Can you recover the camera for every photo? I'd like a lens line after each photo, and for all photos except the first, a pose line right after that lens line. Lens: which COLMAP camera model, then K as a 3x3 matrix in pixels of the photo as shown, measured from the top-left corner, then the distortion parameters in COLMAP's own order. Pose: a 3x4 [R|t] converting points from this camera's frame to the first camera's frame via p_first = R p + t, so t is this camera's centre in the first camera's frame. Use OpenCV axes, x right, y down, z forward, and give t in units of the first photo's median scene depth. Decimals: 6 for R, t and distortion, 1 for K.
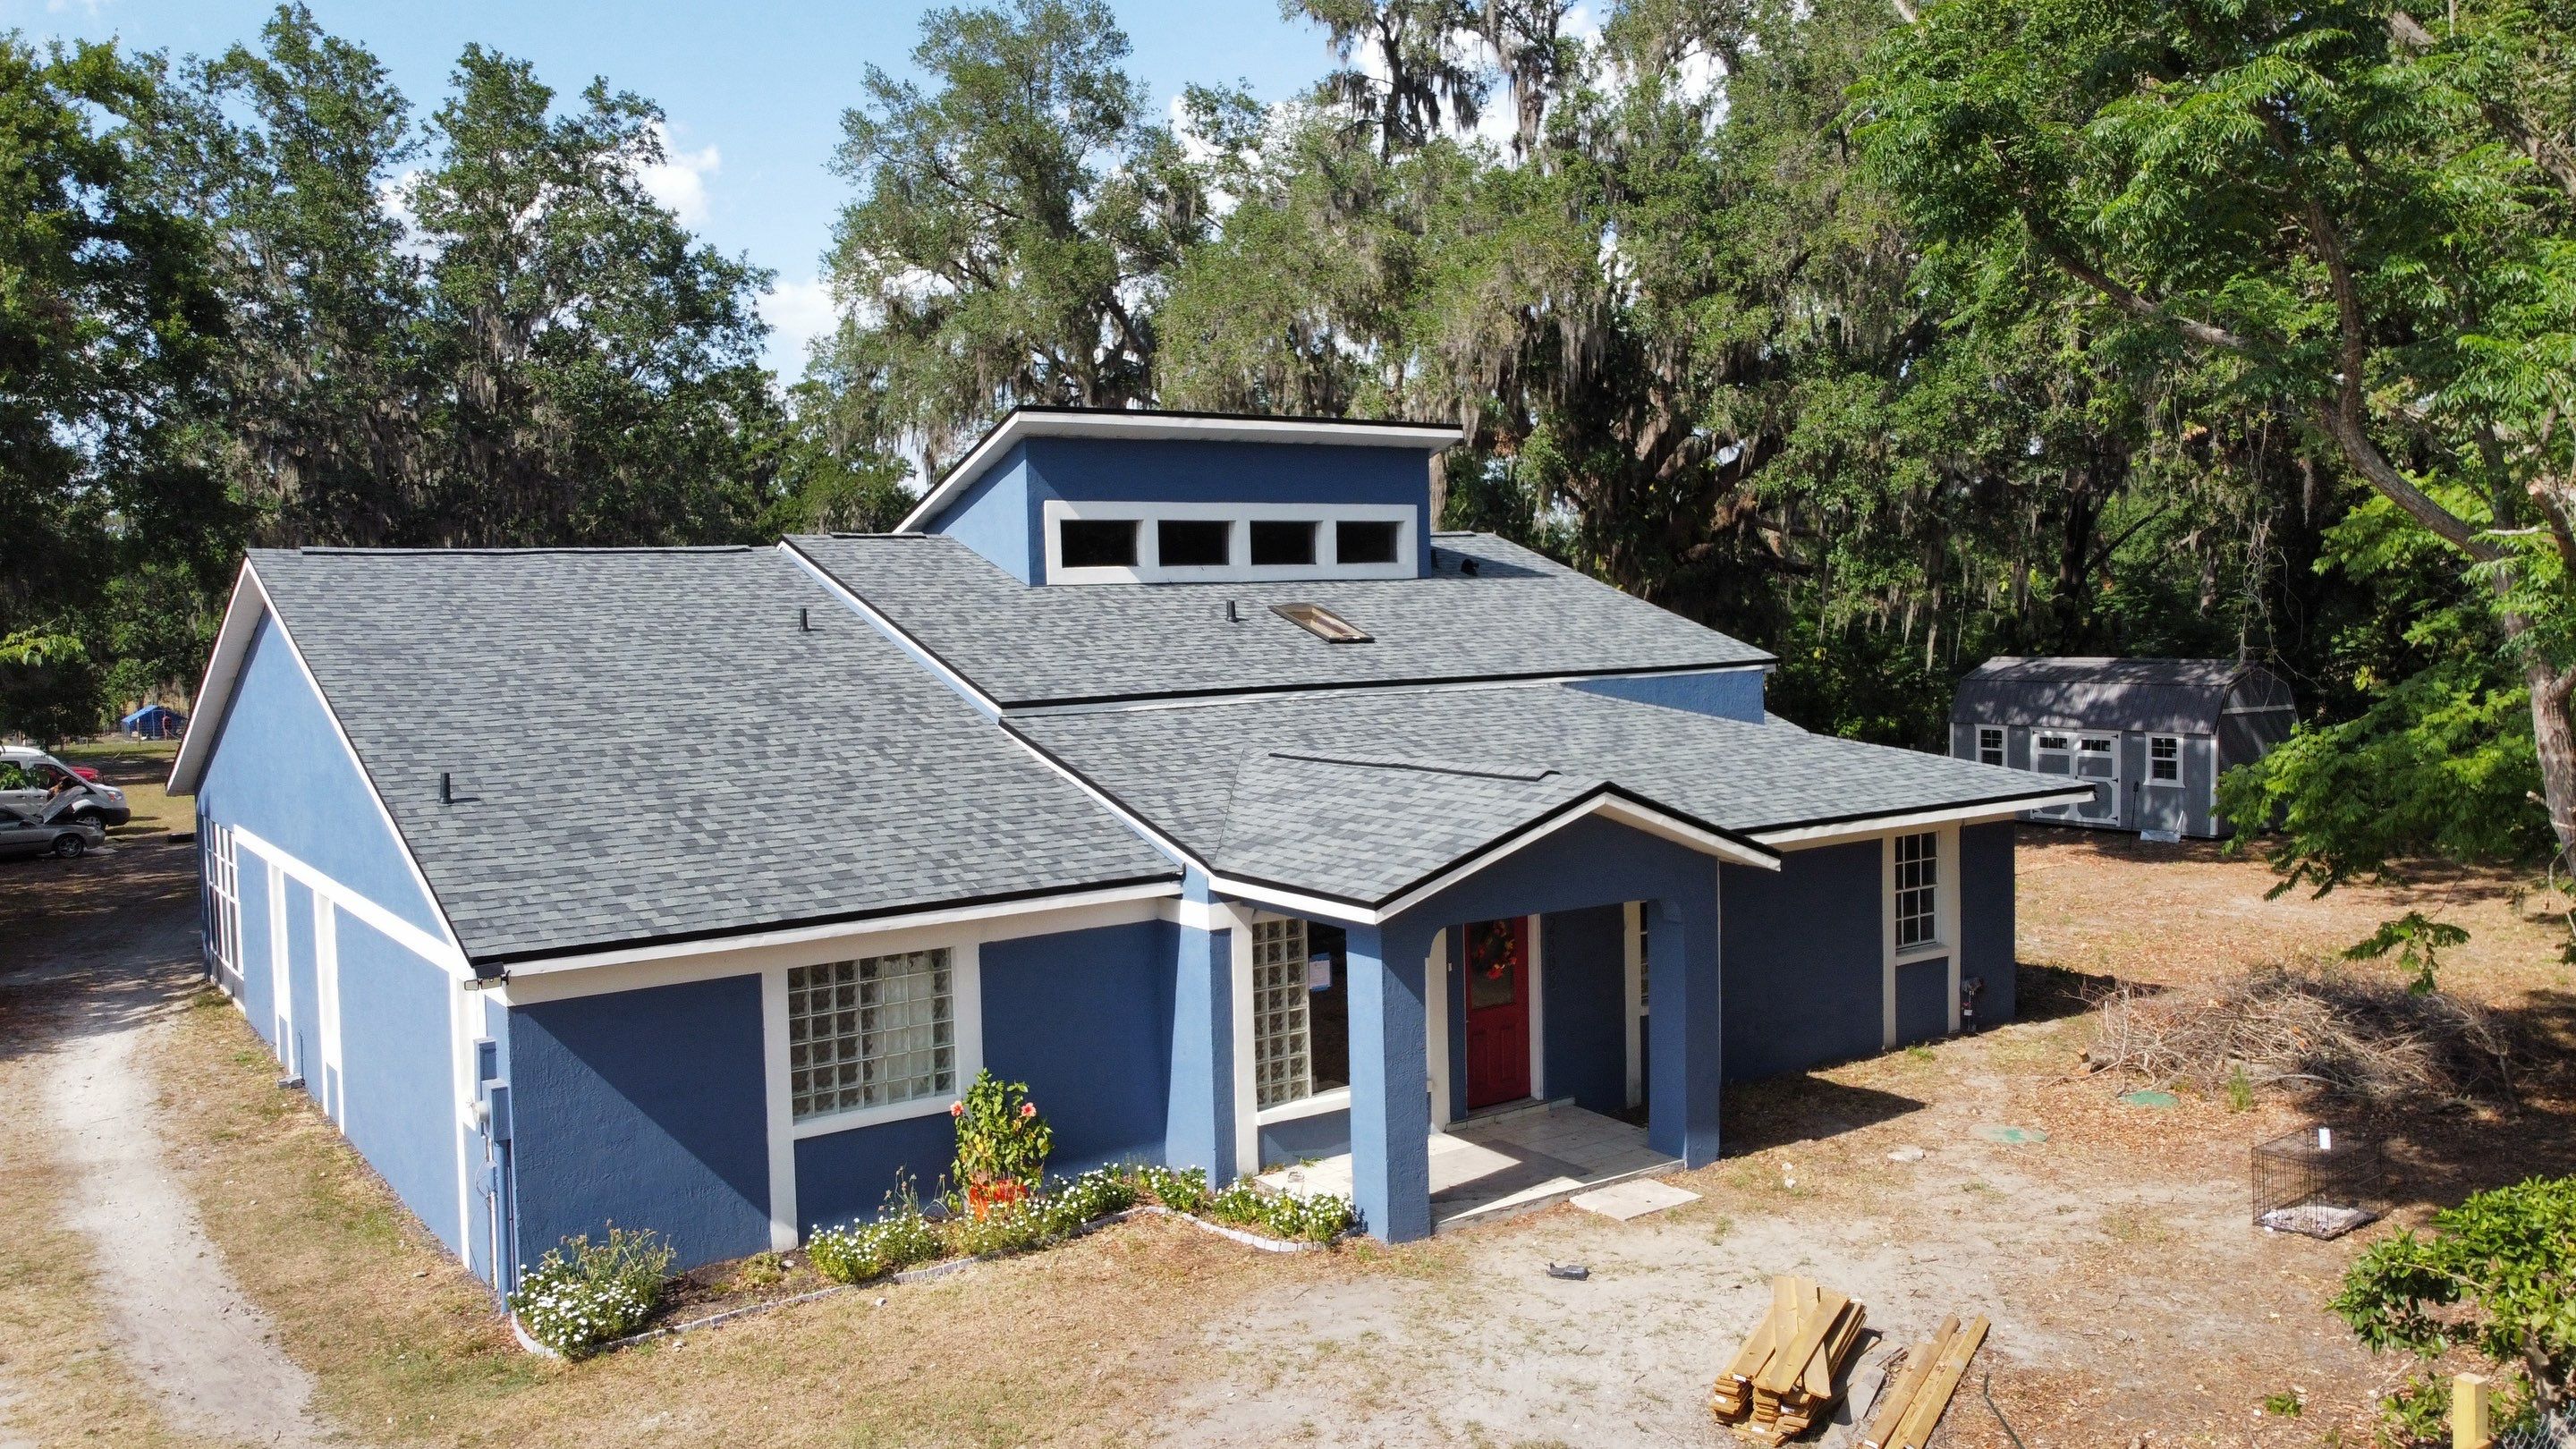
lens RADIAL K [[1945.2, 0, 1261.5], [0, 1945.2, 698.8], [0, 0, 1]] dist [0.007700, -0.022814]
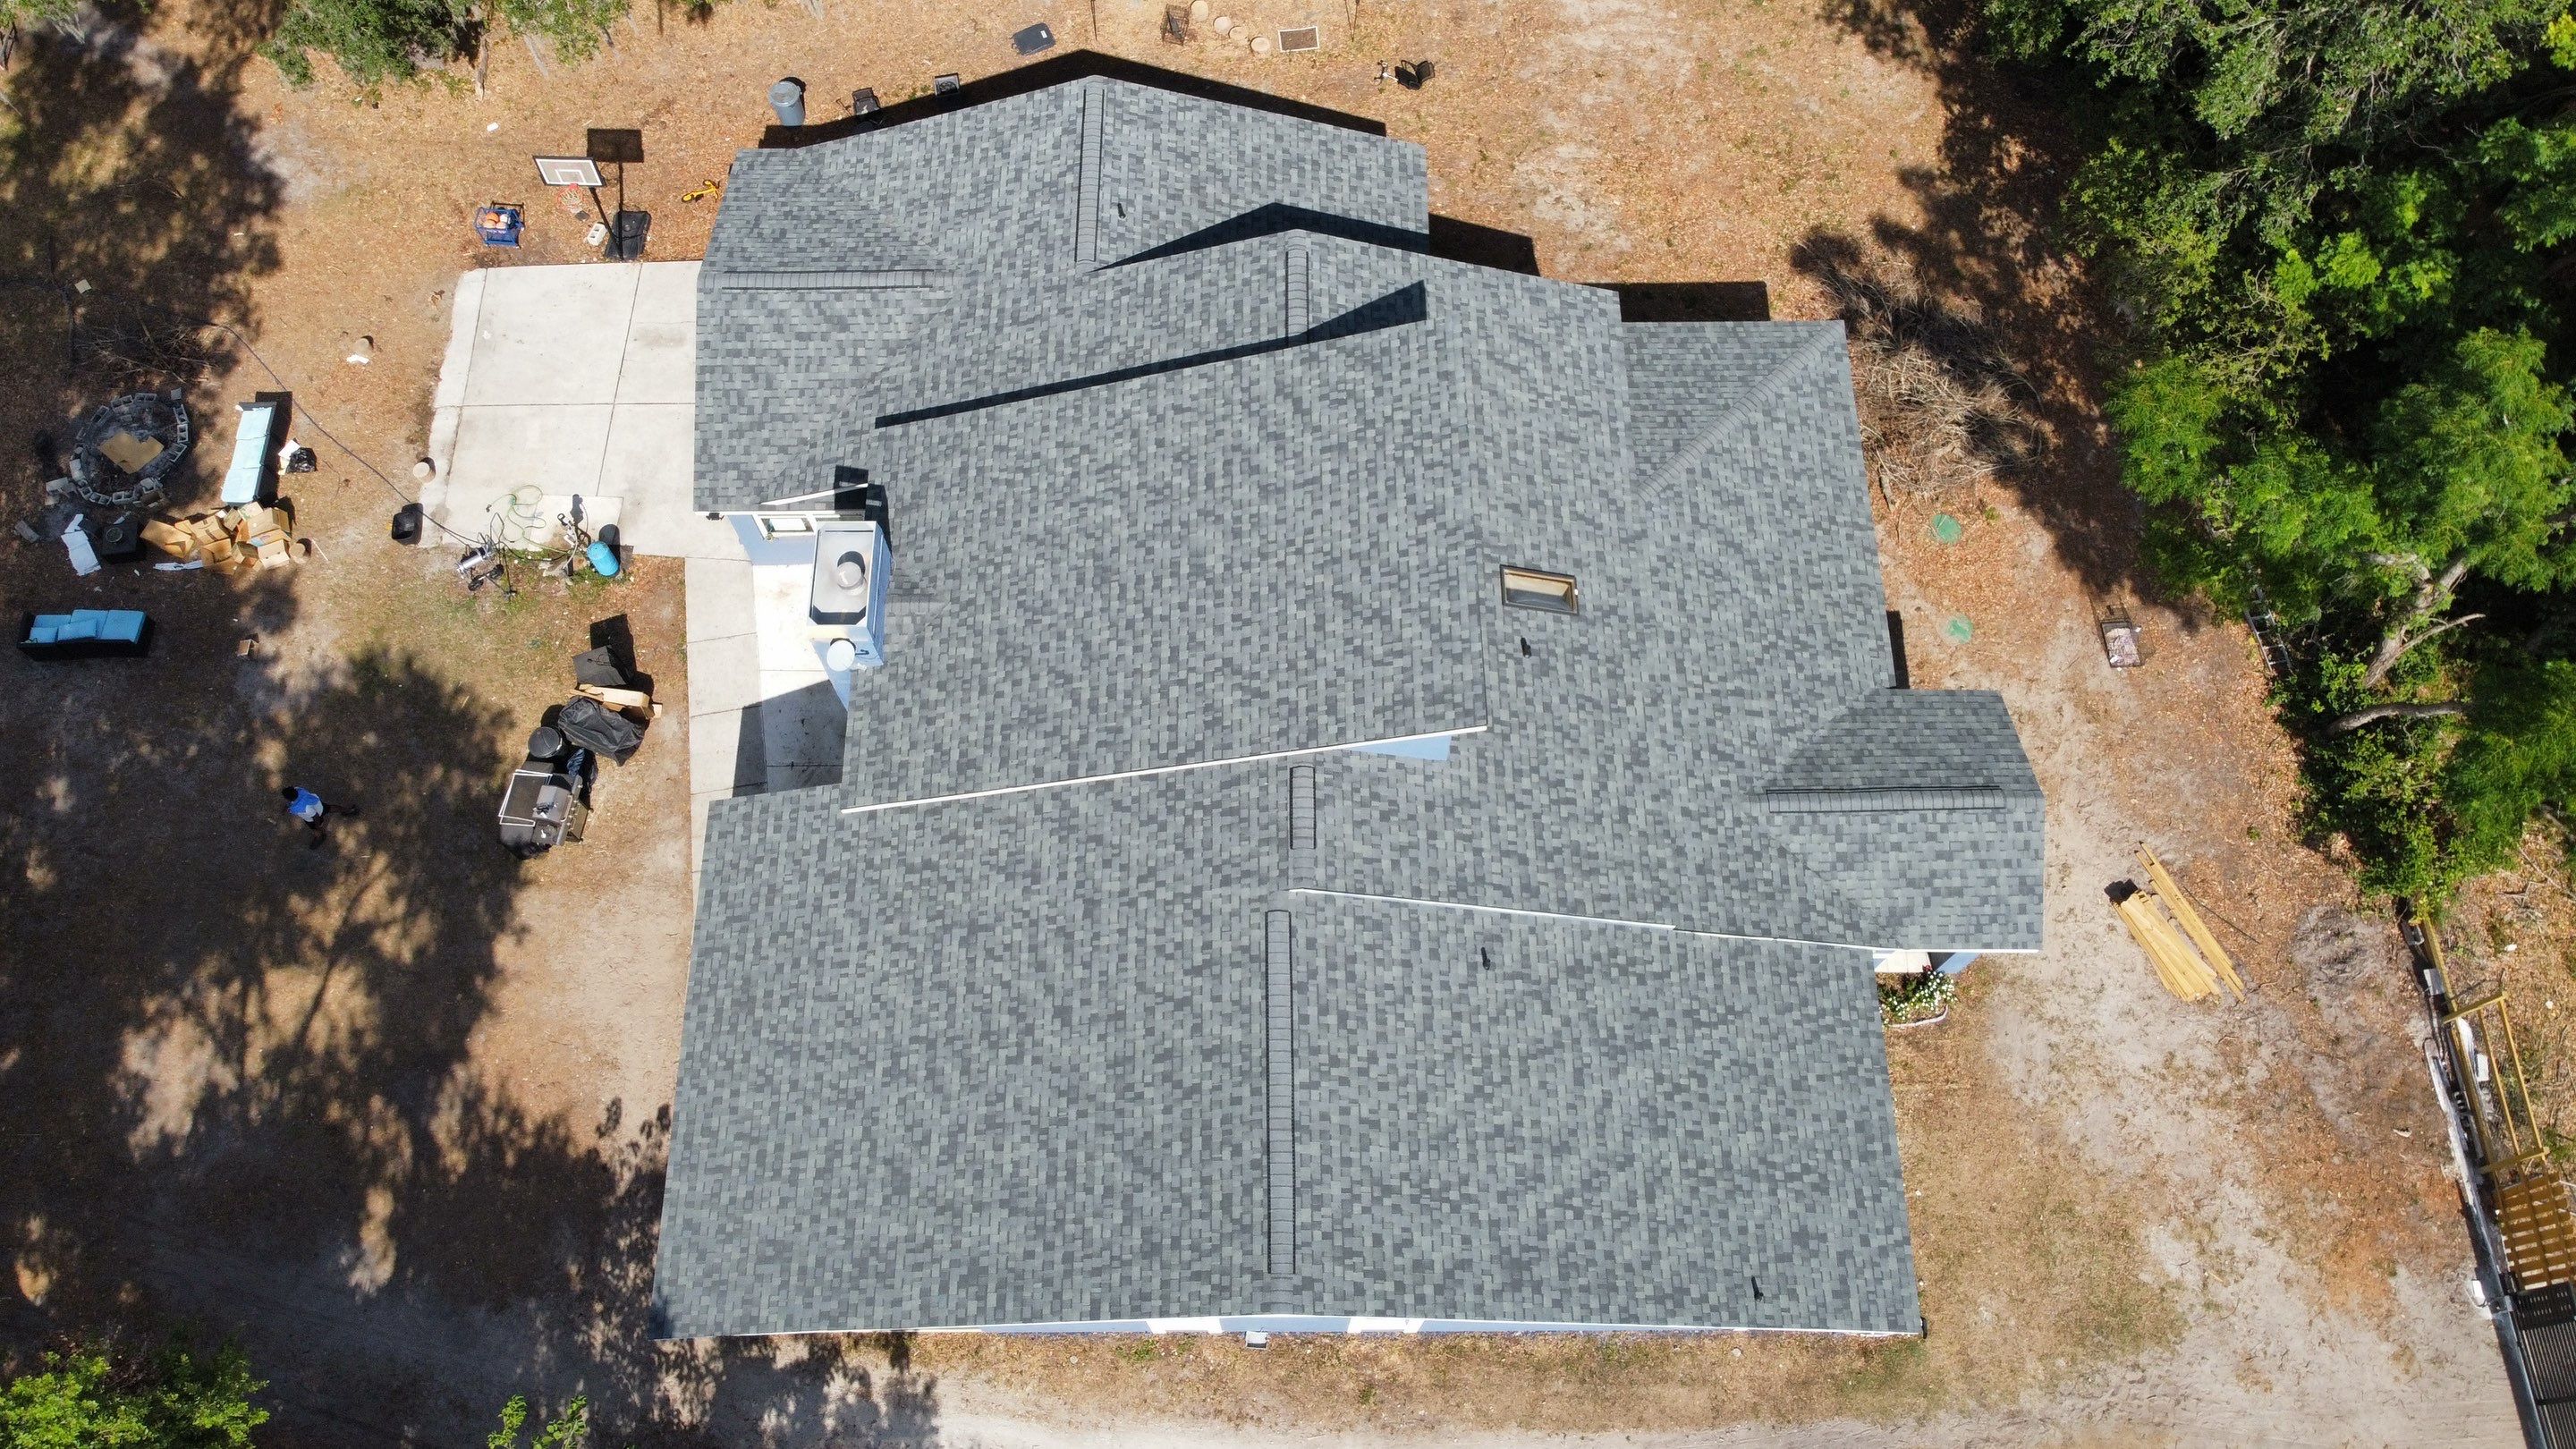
lens RADIAL K [[1920.1, 0, 1252.1], [0, 1920.1, 712.3], [0, 0, 1]] dist [0.007593, -0.011295]
pose [[0.570028, -0.749773, 0.336019, -0.743865], [0.042050, 0.435054, 0.899422, -1.521200], [-0.820549, -0.498566, 0.279521, 0.981552]]
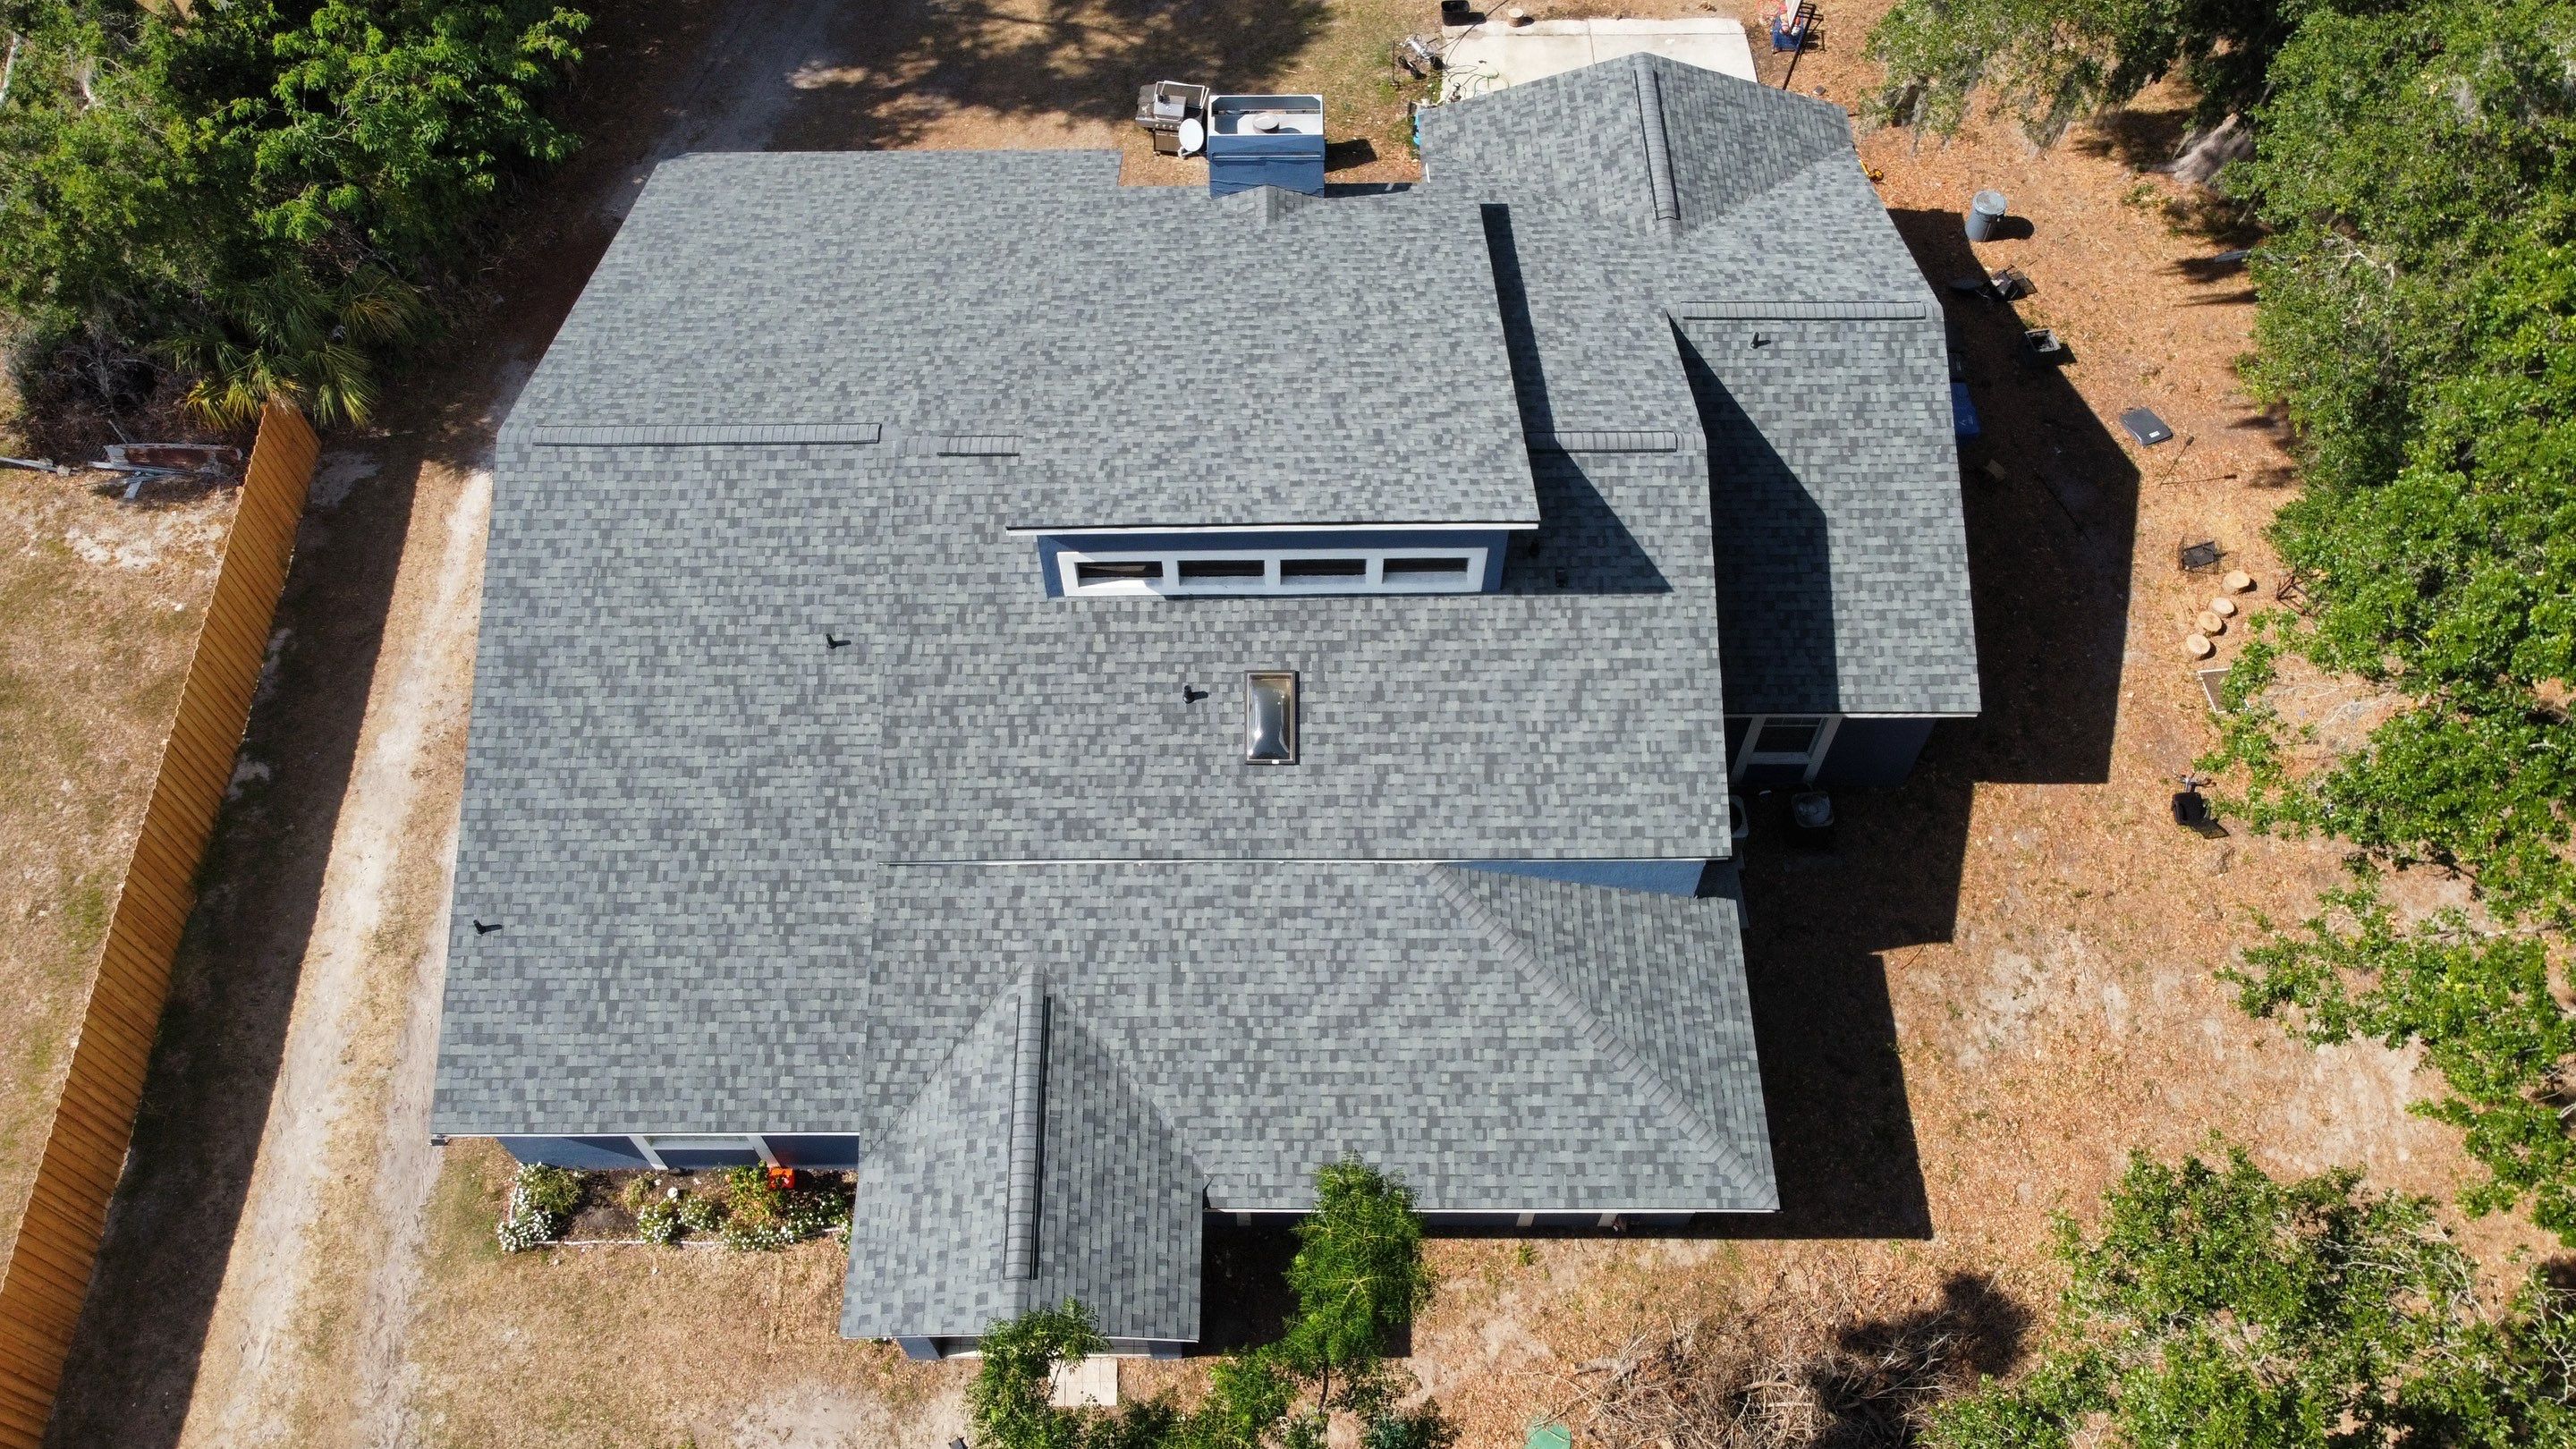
lens RADIAL K [[1945.2, 0, 1249.2], [0, 1945.2, 697.6], [0, 0, 1]] dist [0.007700, -0.022814]
pose [[0.817997, 0.490089, -0.301154, 0.457912], [-0.032274, 0.561821, 0.826629, -1.259782], [0.574316, -0.666461, 0.475386, 0.605566]]
